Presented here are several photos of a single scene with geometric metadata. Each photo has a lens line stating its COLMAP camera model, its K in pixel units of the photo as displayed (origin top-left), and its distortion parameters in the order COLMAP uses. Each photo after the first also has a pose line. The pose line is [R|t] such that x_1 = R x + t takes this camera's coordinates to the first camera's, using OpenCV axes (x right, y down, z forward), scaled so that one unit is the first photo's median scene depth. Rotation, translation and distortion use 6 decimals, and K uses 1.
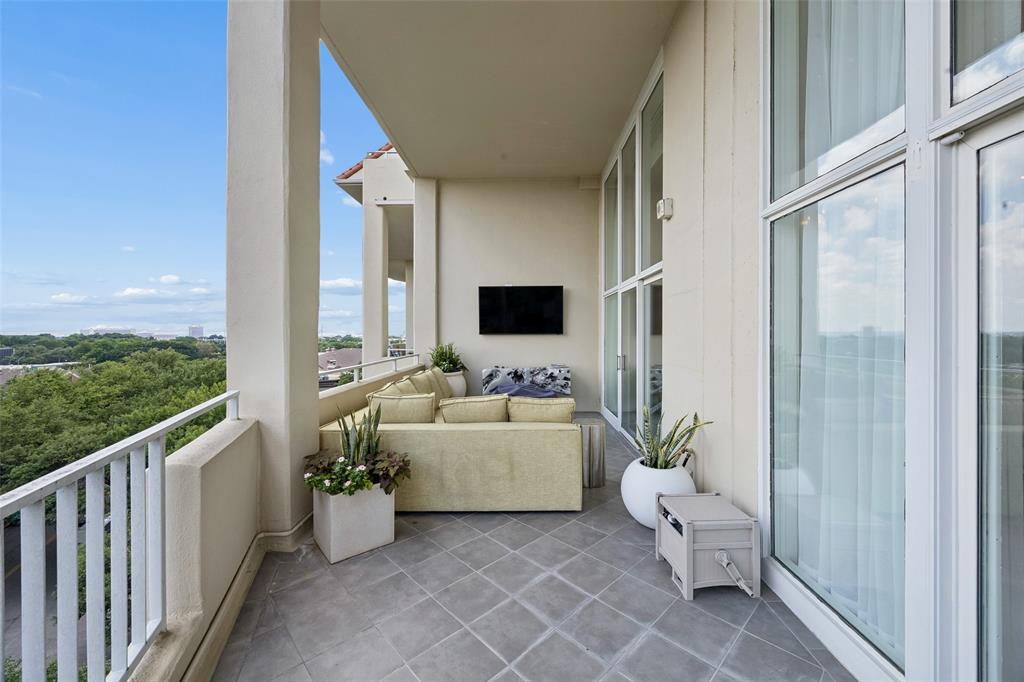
lens RADIAL K [[394.1, 0, 518.1], [0, 394.1, 338.1], [0, 0, 1]] dist [-0.002899, 0.000267]
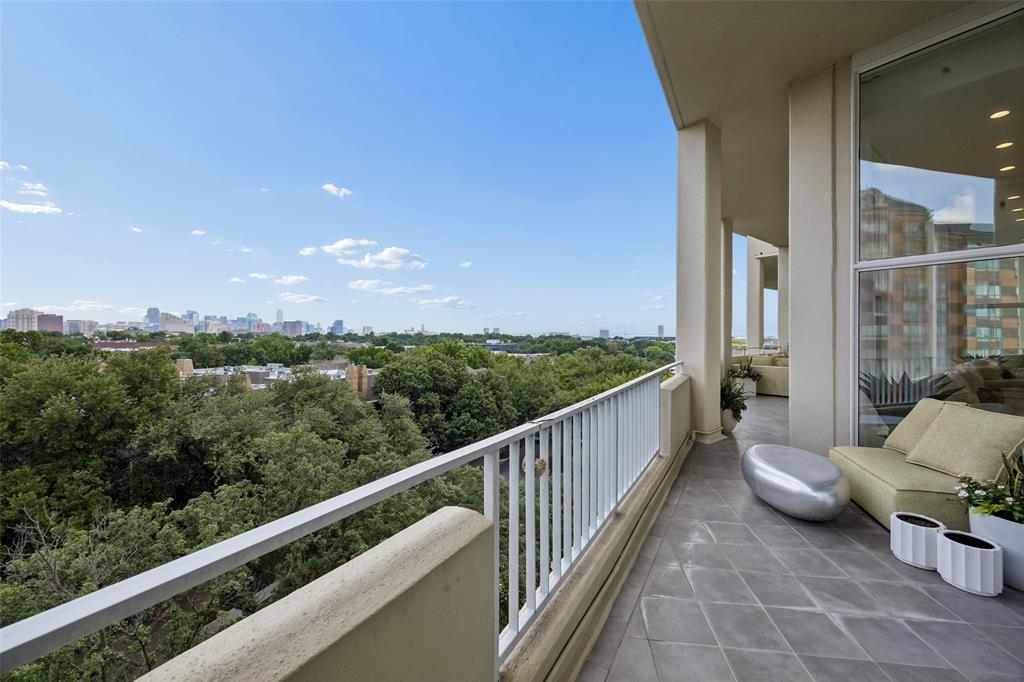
lens RADIAL K [[394.1, 0, 521.0], [0, 394.1, 336.0], [0, 0, 1]] dist [-0.002899, 0.000267]
pose [[0.624806, 0.003616, -0.780772, 0.496726], [-0.011163, 0.999928, -0.004302, 0.022646], [0.780700, 0.011404, 0.624802, -1.252380]]
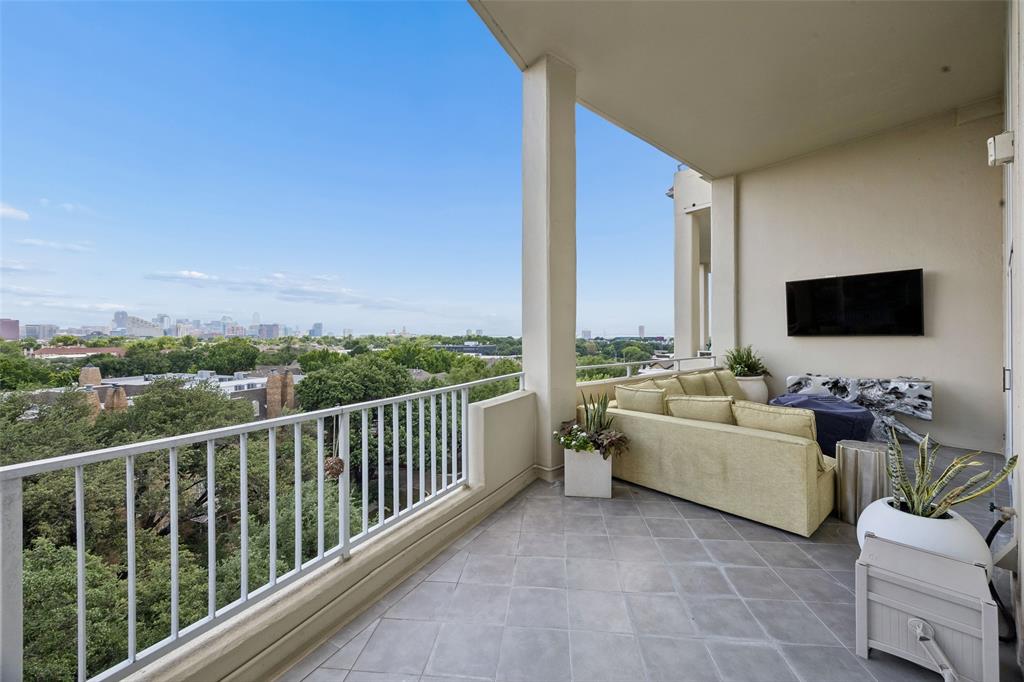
lens RADIAL K [[394.1, 0, 517.5], [0, 394.1, 337.8], [0, 0, 1]] dist [-0.002899, 0.000267]
pose [[0.653480, -0.000984, -0.756943, 0.222133], [-0.002599, 0.999990, -0.003544, -0.001355], [0.756939, 0.004283, 0.653471, -0.036407]]
